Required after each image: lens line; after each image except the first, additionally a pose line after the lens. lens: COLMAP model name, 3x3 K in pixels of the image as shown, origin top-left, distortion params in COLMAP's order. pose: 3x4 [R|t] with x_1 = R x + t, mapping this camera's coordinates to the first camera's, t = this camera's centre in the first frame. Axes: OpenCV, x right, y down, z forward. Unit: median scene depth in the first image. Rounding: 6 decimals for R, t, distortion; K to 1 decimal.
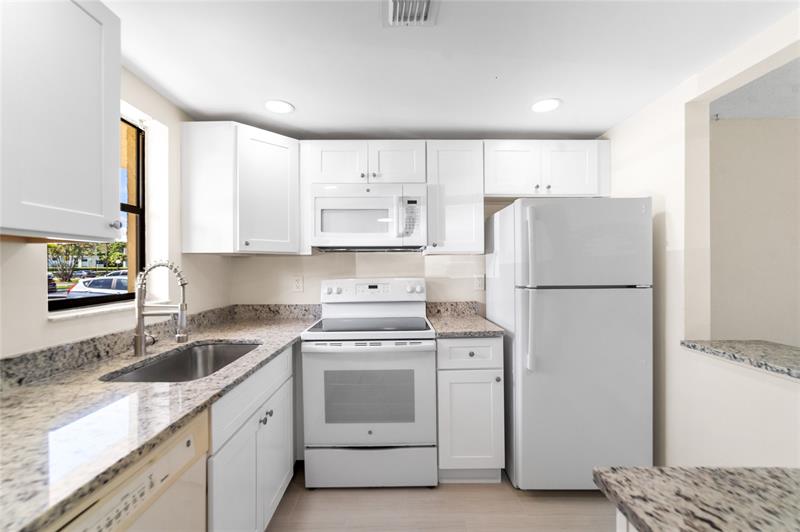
lens RADIAL K [[335.4, 0, 399.3], [0, 335.4, 270.4], [0, 0, 1]] dist [-0.011968, 0.006670]
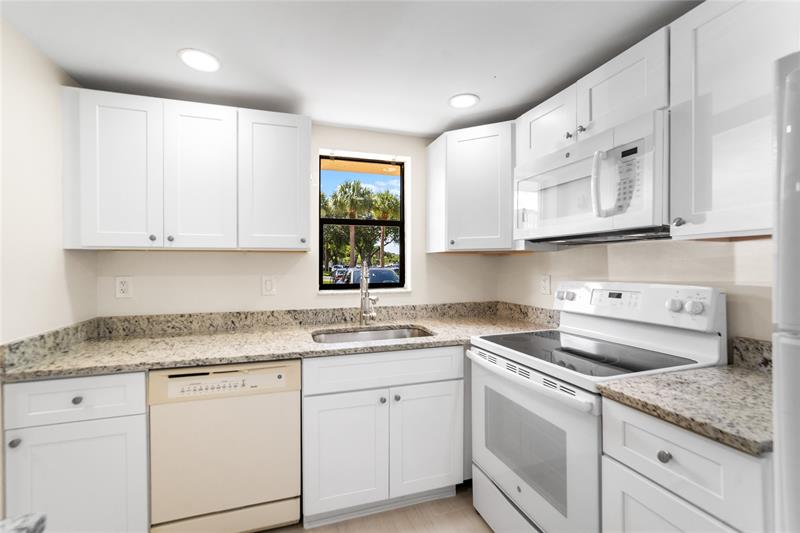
lens RADIAL K [[342.8, 0, 387.8], [0, 342.8, 264.7], [0, 0, 1]] dist [-0.016291, 0.006203]
pose [[0.297144, 0.002123, -0.954830, 0.544144], [-0.005427, 0.999985, 0.000534, -0.010523], [0.954817, 0.005023, 0.297151, 0.498709]]
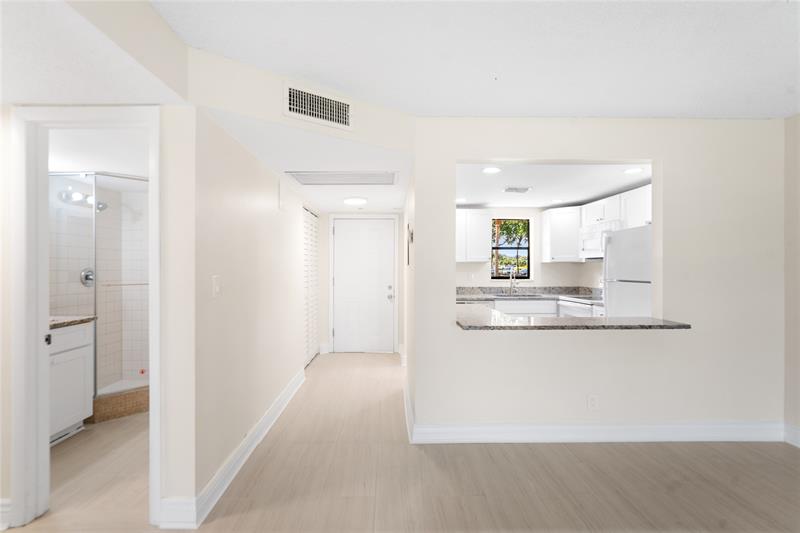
lens RADIAL K [[357.9, 0, 390.3], [0, 357.9, 268.3], [0, 0, 1]] dist [-0.008357, 0.001358]
pose [[0.008742, 0.005069, -0.999949, 2.223848], [-0.008022, 0.999955, 0.004999, -0.013782], [0.999930, 0.007978, 0.008783, -0.218199]]
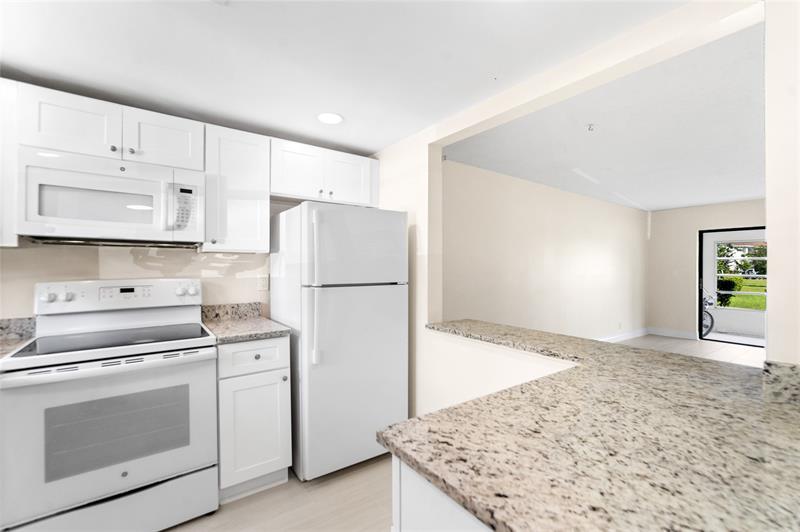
lens RADIAL K [[342.8, 0, 388.9], [0, 342.8, 266.2], [0, 0, 1]] dist [-0.016291, 0.006203]
pose [[0.823346, 0.008358, 0.567479, -0.032418], [-0.001698, 0.999923, -0.012265, 0.000855], [-0.567538, 0.009134, 0.823297, -0.022404]]
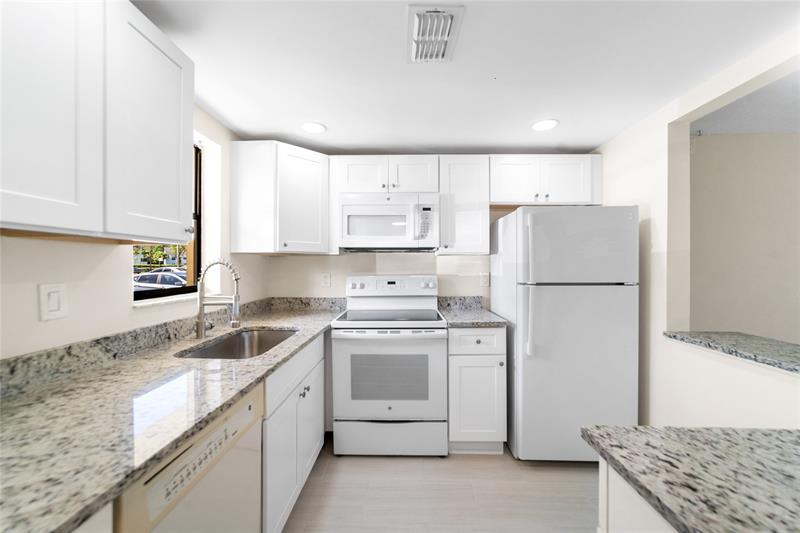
lens RADIAL K [[304.5, 0, 400.5], [0, 304.5, 268.6], [0, 0, 1]] dist [-0.013459, 0.004432]
pose [[0.999553, 0.005849, -0.029313, -0.022593], [-0.005868, 0.999983, -0.000551, 0.000957], [0.029310, 0.000723, 0.999570, -0.051597]]
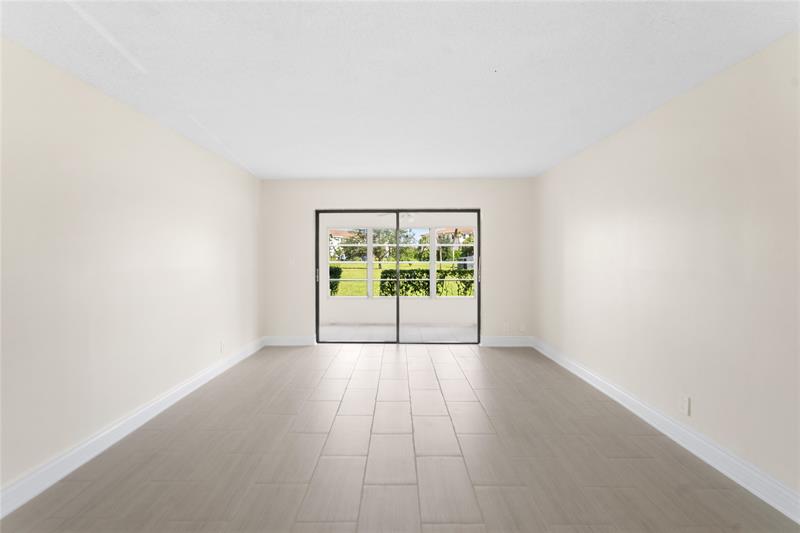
lens RADIAL K [[378.3, 0, 397.2], [0, 378.3, 244.1], [0, 0, 1]] dist [-0.003003, -0.000451]
pose [[0.006299, 0.028512, 0.999574, 1.298507], [0.013397, 0.999501, -0.028594, -0.021519], [-0.999890, 0.013571, 0.005914, 0.311845]]
